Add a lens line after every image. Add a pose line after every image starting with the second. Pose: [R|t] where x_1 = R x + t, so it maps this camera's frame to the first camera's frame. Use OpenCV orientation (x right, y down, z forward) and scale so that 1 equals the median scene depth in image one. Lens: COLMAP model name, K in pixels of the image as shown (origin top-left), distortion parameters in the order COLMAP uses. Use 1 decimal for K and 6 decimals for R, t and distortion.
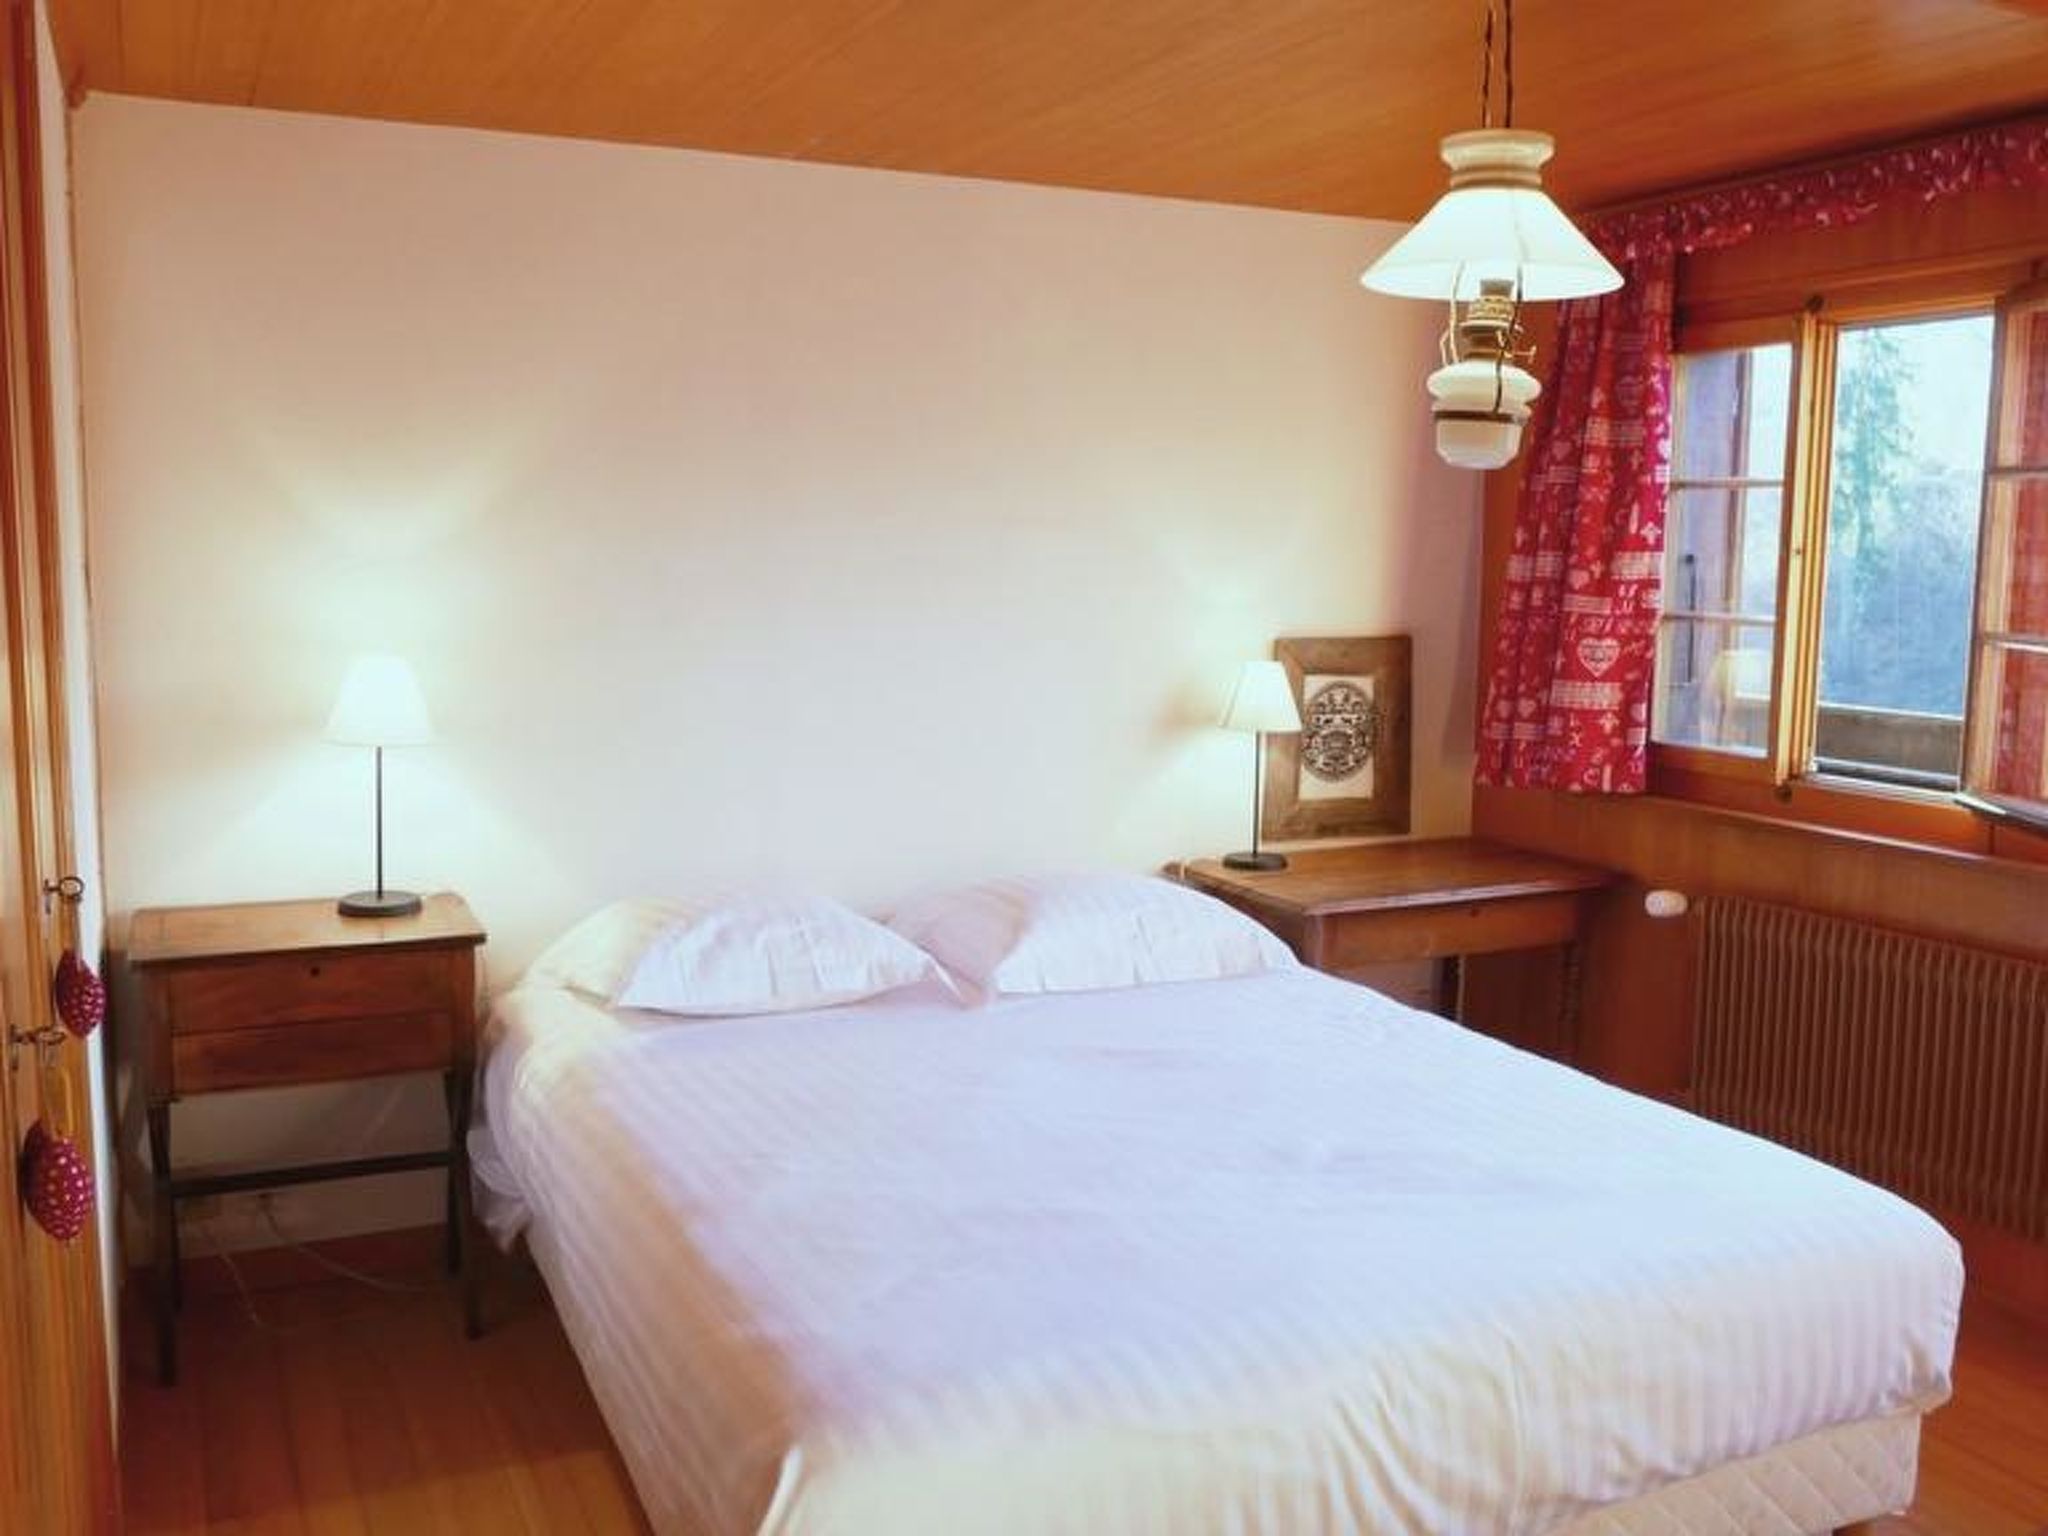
lens RADIAL K [[1802.2, 0, 1024.0], [0, 1802.2, 768.0], [0, 0, 1]] dist [-0.027256, 0.010776]
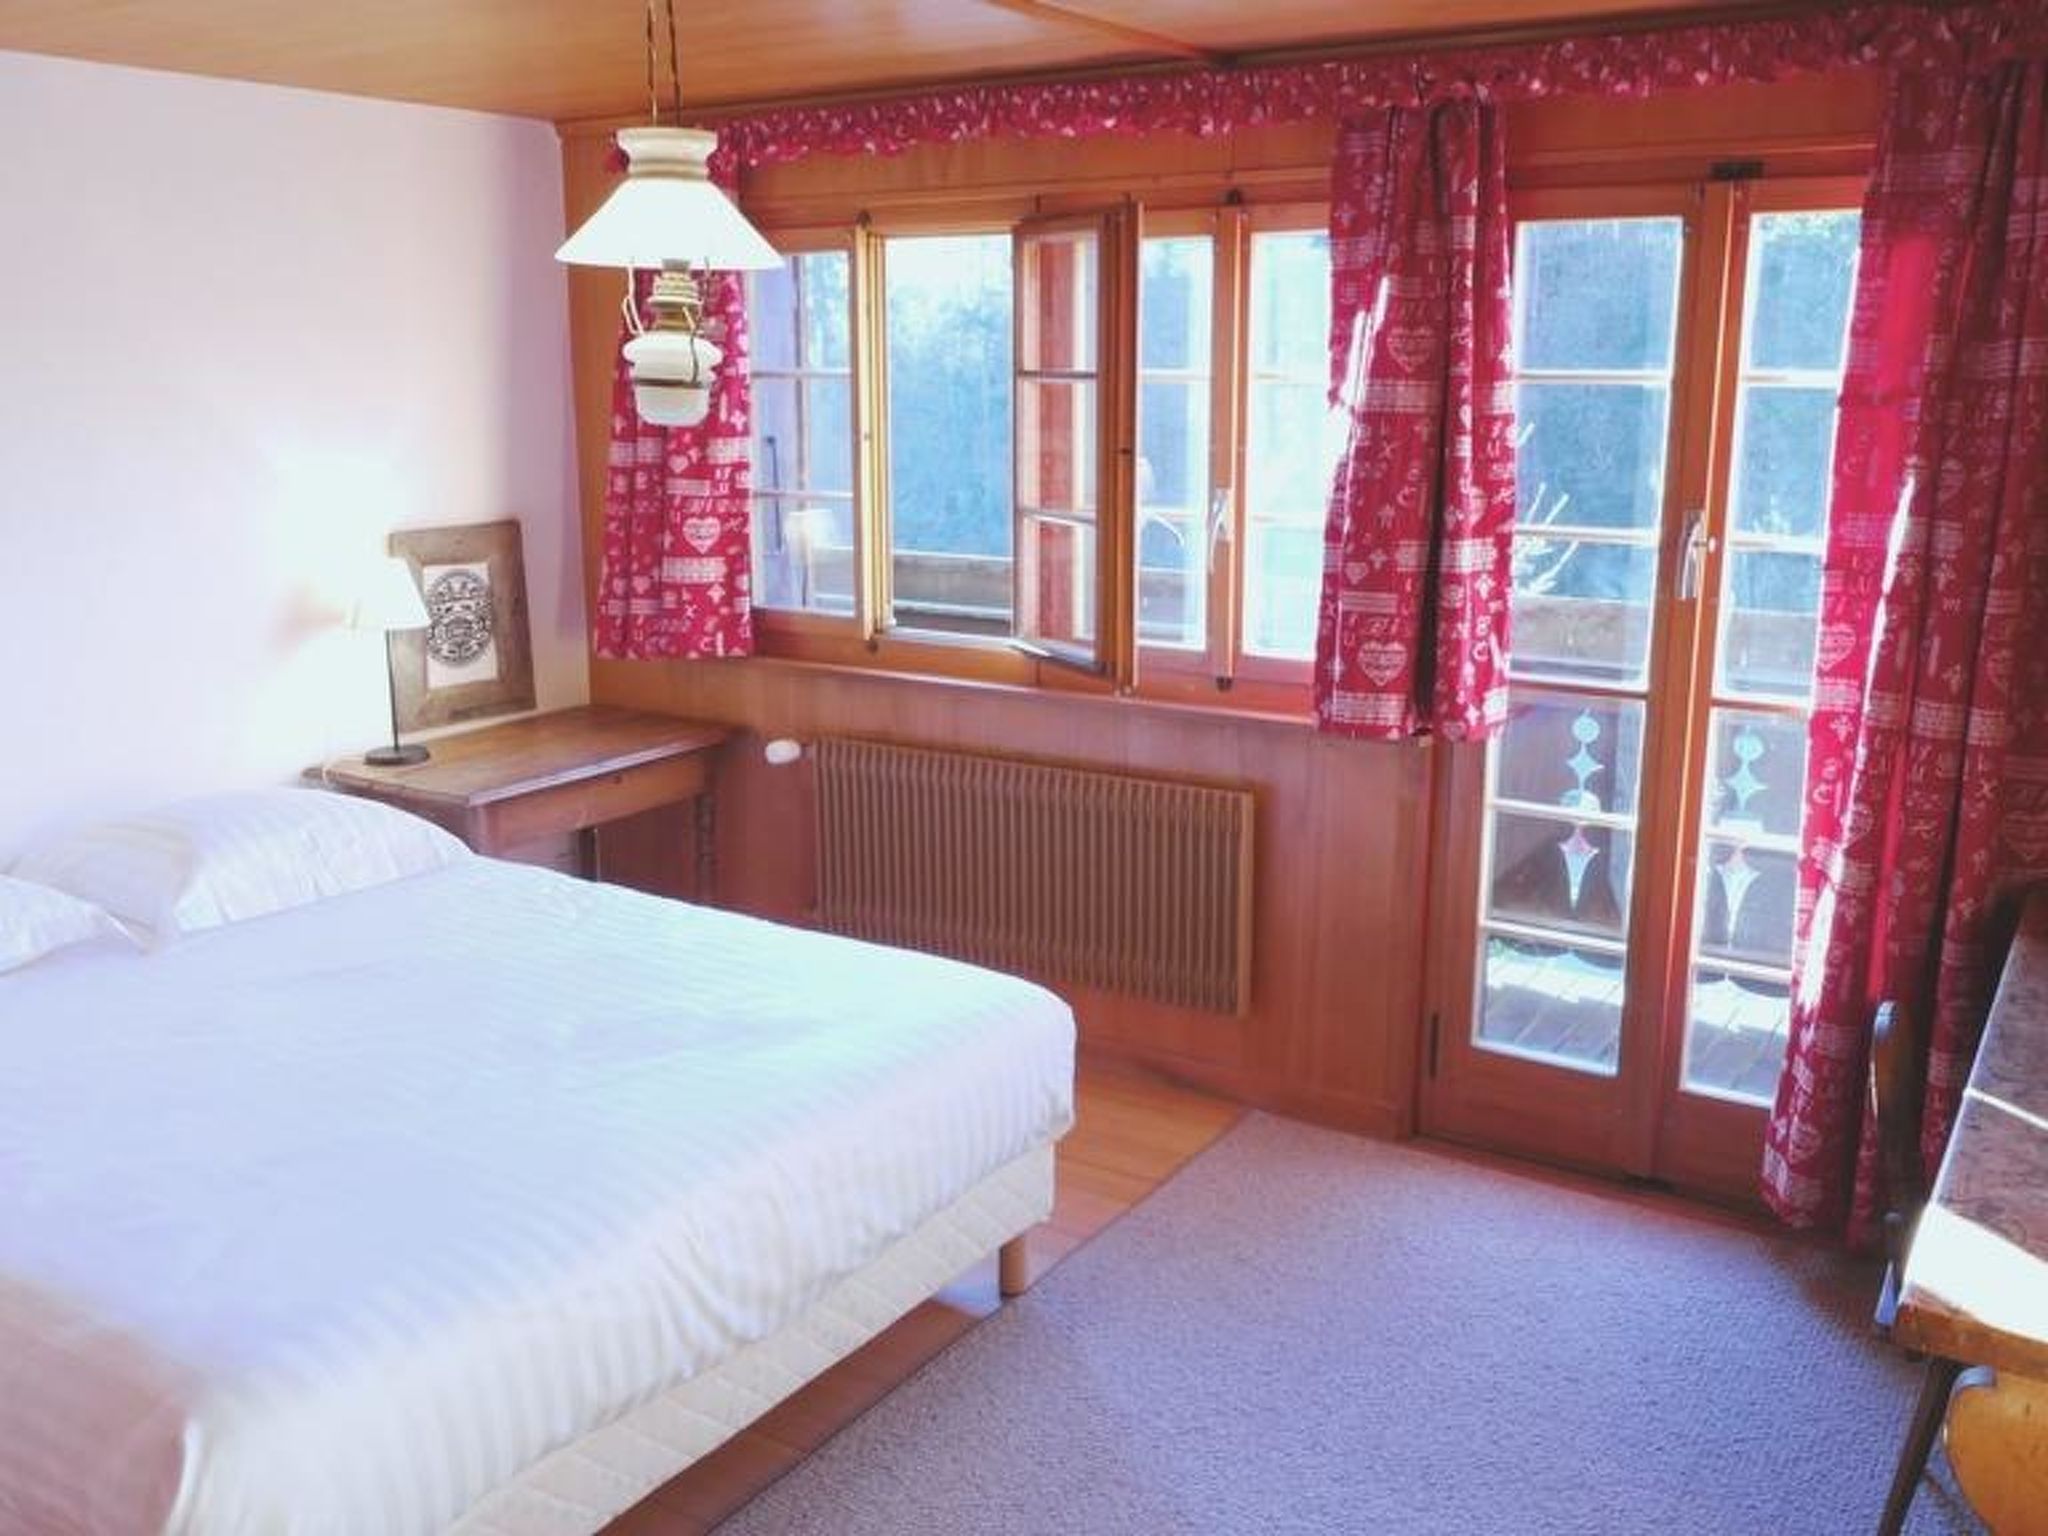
lens RADIAL K [[1802.2, 0, 1024.0], [0, 1802.2, 768.0], [0, 0, 1]] dist [-0.027256, 0.010776]
pose [[0.856489, -0.126543, 0.500413, -0.080862], [0.075844, 0.989813, 0.120490, -0.038663], [-0.510562, -0.065246, 0.857362, -0.052487]]
